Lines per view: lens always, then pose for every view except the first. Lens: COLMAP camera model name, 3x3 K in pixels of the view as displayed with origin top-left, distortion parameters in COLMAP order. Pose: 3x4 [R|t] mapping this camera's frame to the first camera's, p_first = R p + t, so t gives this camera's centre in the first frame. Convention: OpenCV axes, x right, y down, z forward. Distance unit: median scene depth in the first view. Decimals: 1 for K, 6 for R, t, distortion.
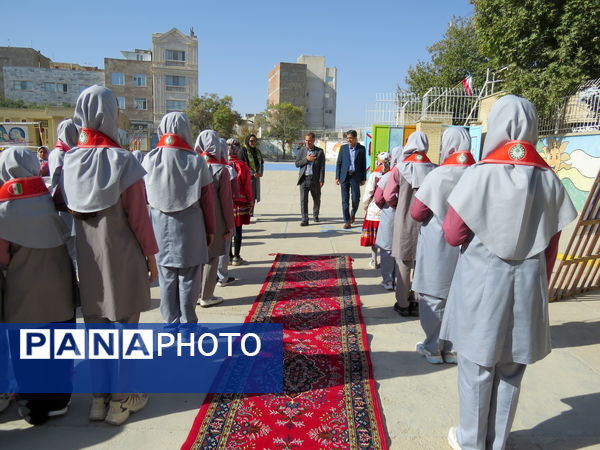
lens RADIAL K [[440.2, 0, 300.0], [0, 440.2, 225.0], [0, 0, 1]] dist [-0.005667, -0.002667]
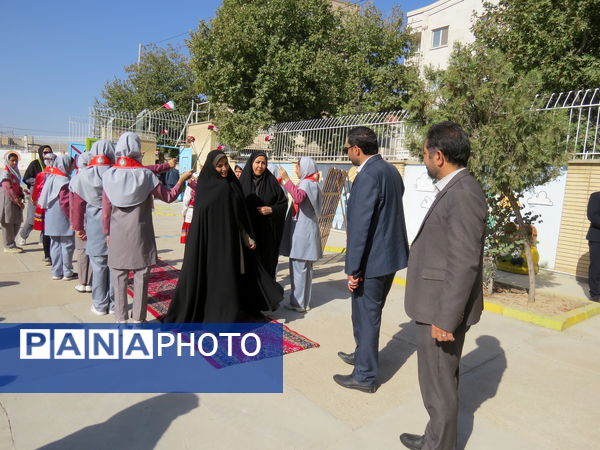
lens RADIAL K [[440.2, 0, 300.0], [0, 440.2, 225.0], [0, 0, 1]] dist [-0.005667, -0.002667]
pose [[0.761746, -0.032694, 0.647051, -0.093802], [0.054392, 0.998427, -0.013586, 0.006599], [-0.645589, 0.045544, 0.762326, -0.049224]]
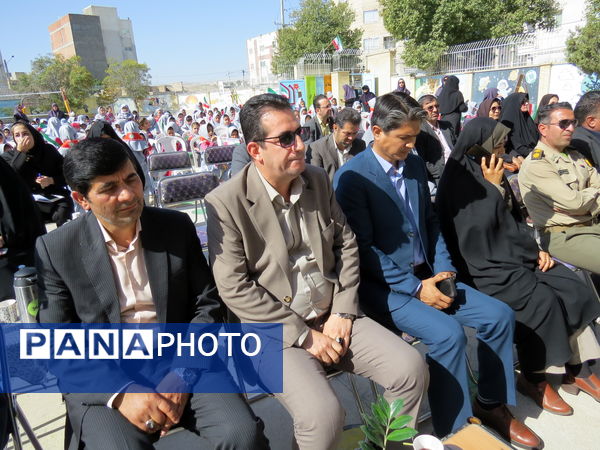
lens RADIAL K [[440.2, 0, 300.0], [0, 440.2, 225.0], [0, 0, 1]] dist [-0.005667, -0.002667]
pose [[0.869897, -0.217452, 0.442711, -0.492243], [0.167597, 0.974480, 0.149333, 0.026946], [-0.463886, -0.055707, 0.884142, -0.260760]]
